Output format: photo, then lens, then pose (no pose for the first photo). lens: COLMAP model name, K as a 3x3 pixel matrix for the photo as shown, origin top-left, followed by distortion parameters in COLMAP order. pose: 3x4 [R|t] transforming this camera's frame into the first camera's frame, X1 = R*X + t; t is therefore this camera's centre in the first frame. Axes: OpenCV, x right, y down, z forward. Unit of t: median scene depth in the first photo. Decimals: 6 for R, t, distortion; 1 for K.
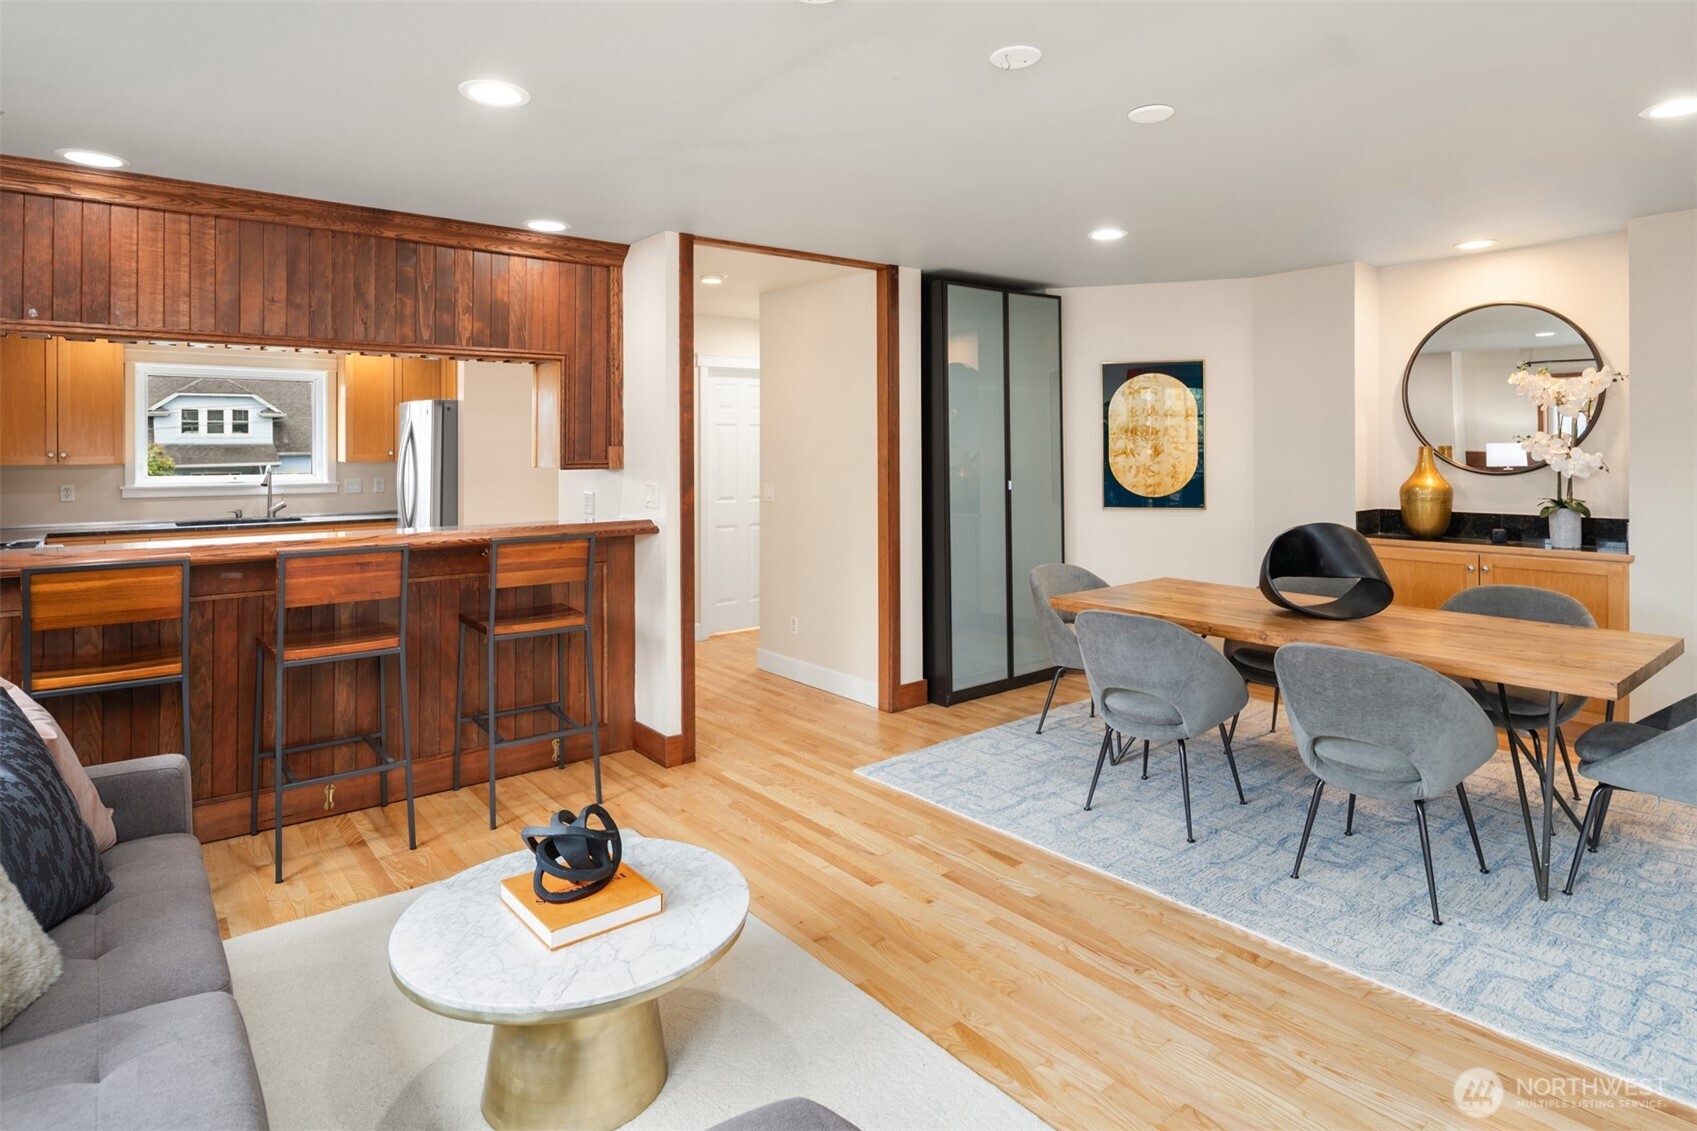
lens RADIAL K [[926.0, 0, 866.4], [0, 926.0, 435.4], [0, 0, 1]] dist [-0.003101, -0.002428]
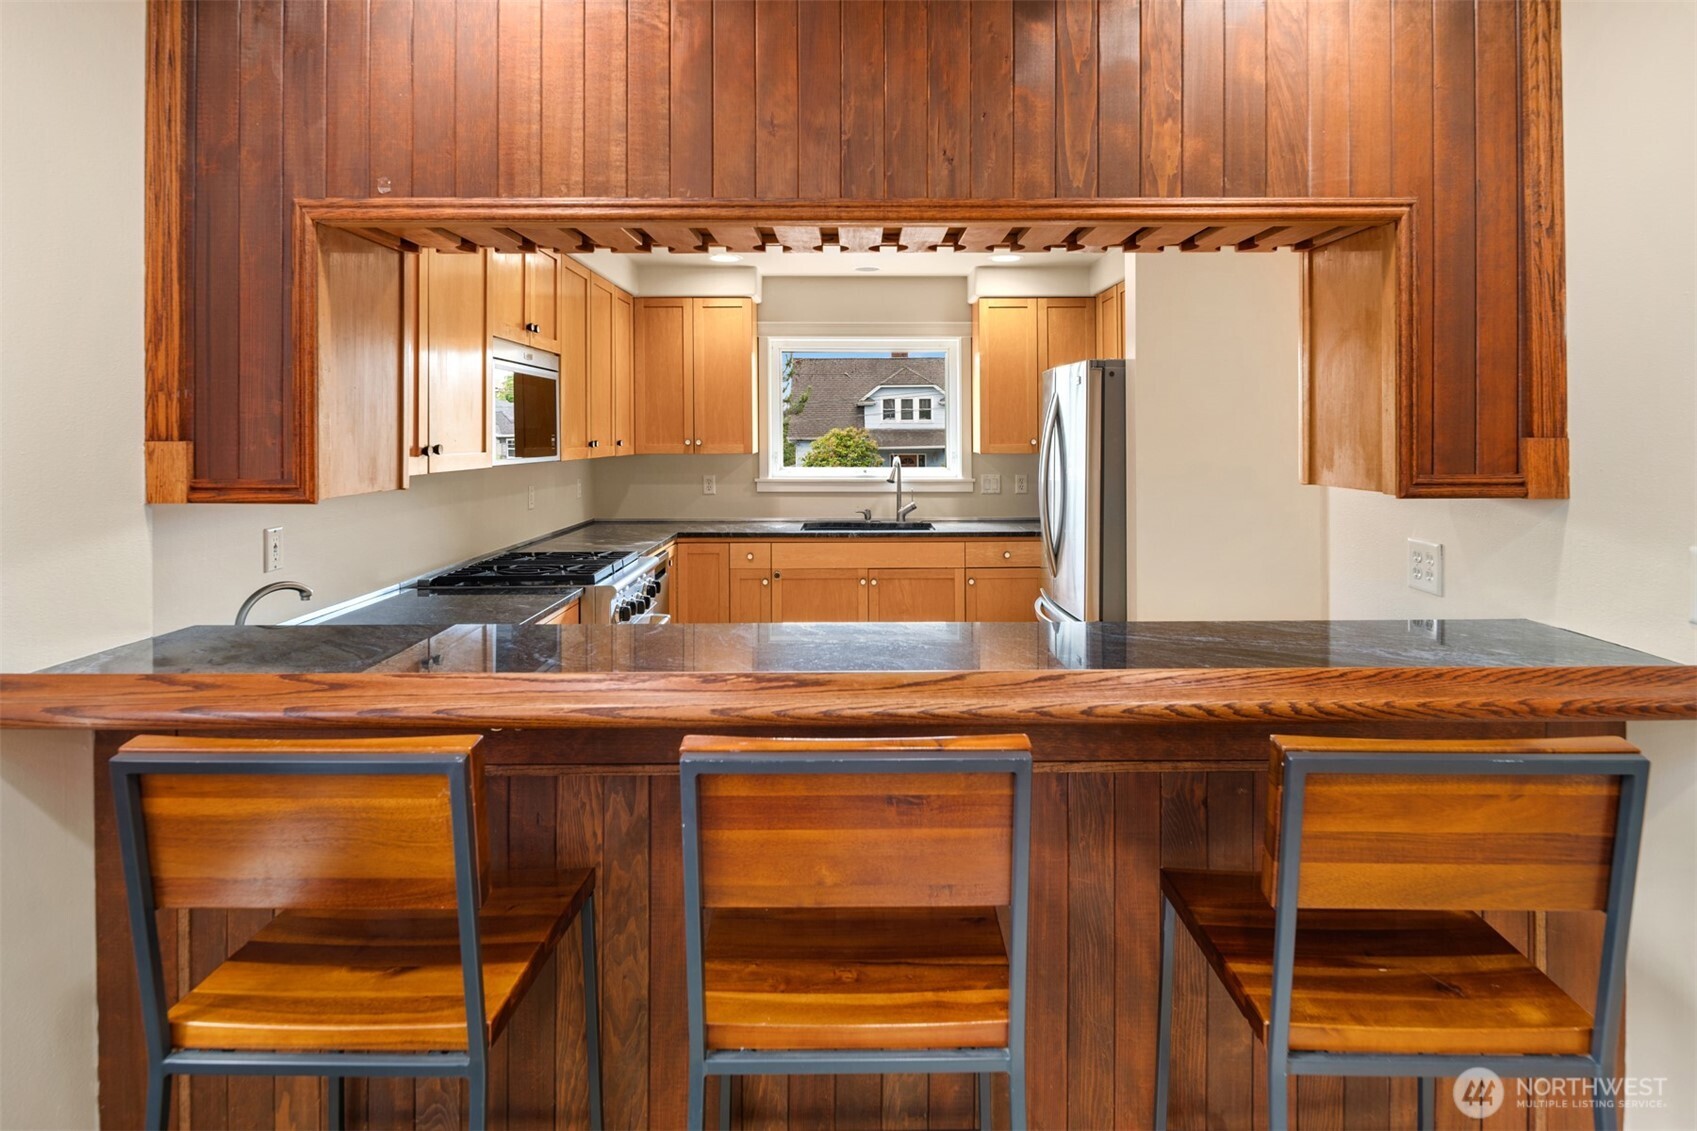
lens RADIAL K [[926.0, 0, 866.4], [0, 926.0, 435.4], [0, 0, 1]] dist [-0.003101, -0.002428]
pose [[0.785132, 0.002536, -0.619324, -0.271610], [0.008291, 0.999859, 0.014605, 0.003304], [0.619273, -0.016601, 0.785000, 0.568170]]
